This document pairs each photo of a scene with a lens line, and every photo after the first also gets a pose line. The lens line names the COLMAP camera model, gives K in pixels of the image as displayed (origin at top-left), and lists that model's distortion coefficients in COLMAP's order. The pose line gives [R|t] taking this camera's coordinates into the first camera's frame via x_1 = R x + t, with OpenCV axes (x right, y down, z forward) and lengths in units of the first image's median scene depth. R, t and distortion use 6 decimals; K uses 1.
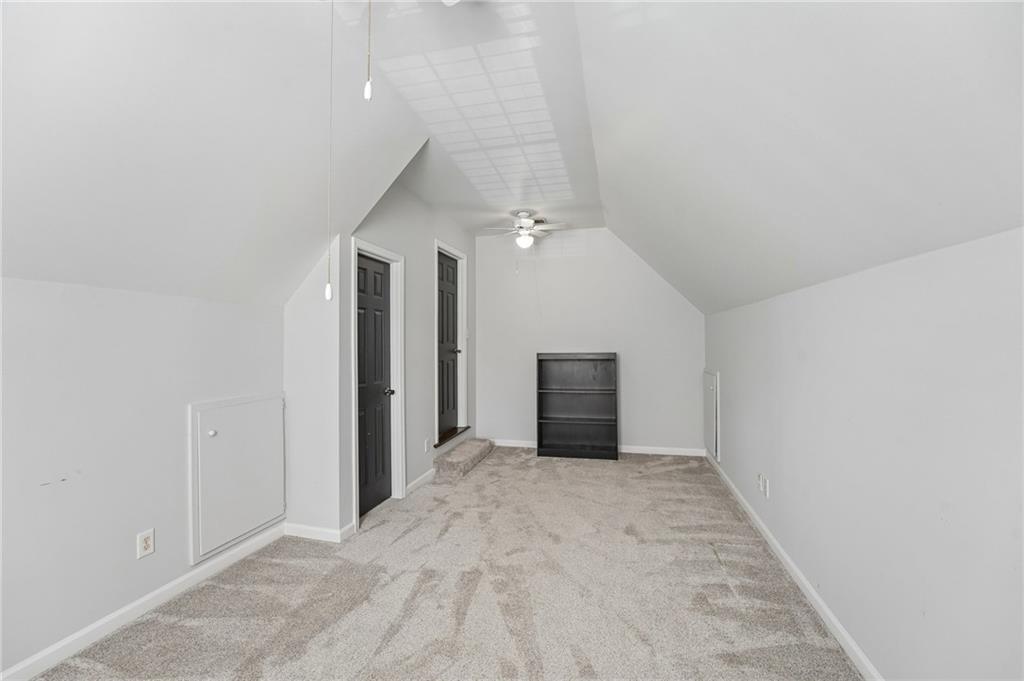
lens RADIAL K [[428.2, 0, 515.2], [0, 428.2, 336.1], [0, 0, 1]] dist [-0.000527, -0.000102]
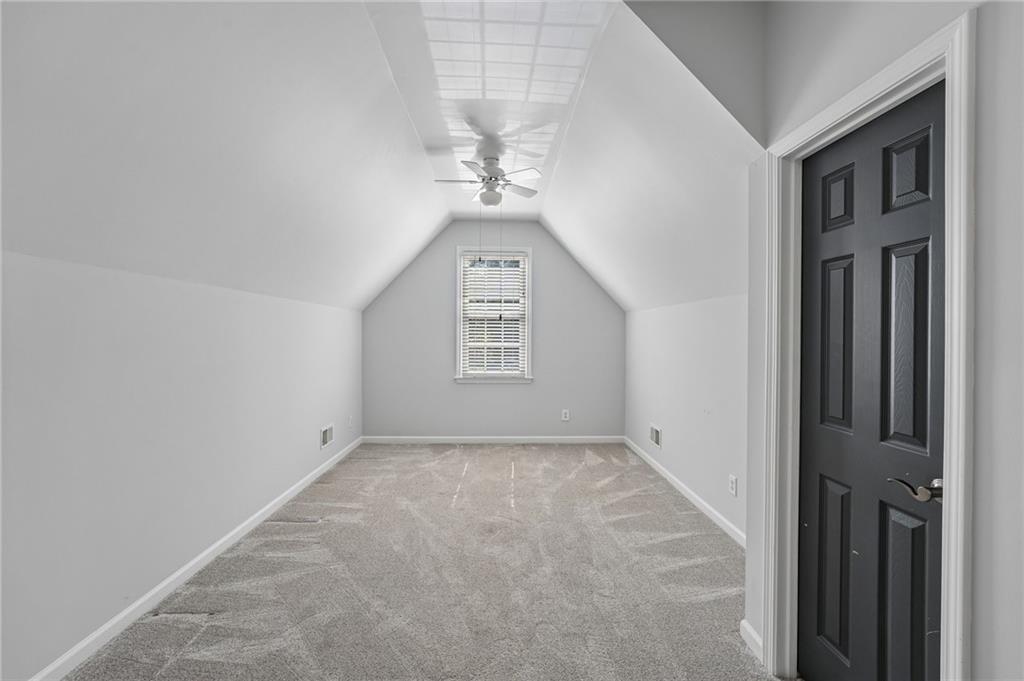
lens RADIAL K [[421.0, 0, 511.6], [0, 421.0, 328.1], [0, 0, 1]] dist [-0.002516, -0.000174]
pose [[-0.963915, -0.000665, -0.266208, 0.121223], [0.006498, 0.999640, -0.026028, 0.022893], [0.266130, -0.026819, -0.963564, 1.720871]]
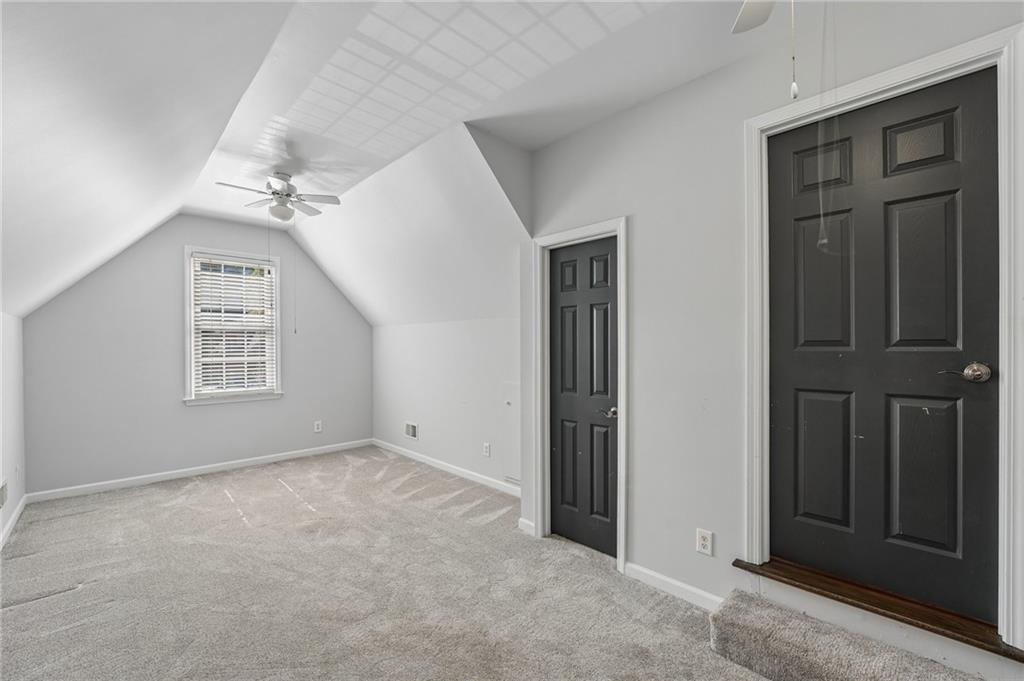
lens RADIAL K [[428.2, 0, 515.2], [0, 428.2, 336.1], [0, 0, 1]] dist [-0.000527, -0.000102]
pose [[-0.532051, -0.005758, -0.846693, 0.579032], [0.022965, 0.999511, -0.021228, 0.015180], [0.846401, -0.030738, -0.531659, 1.769742]]
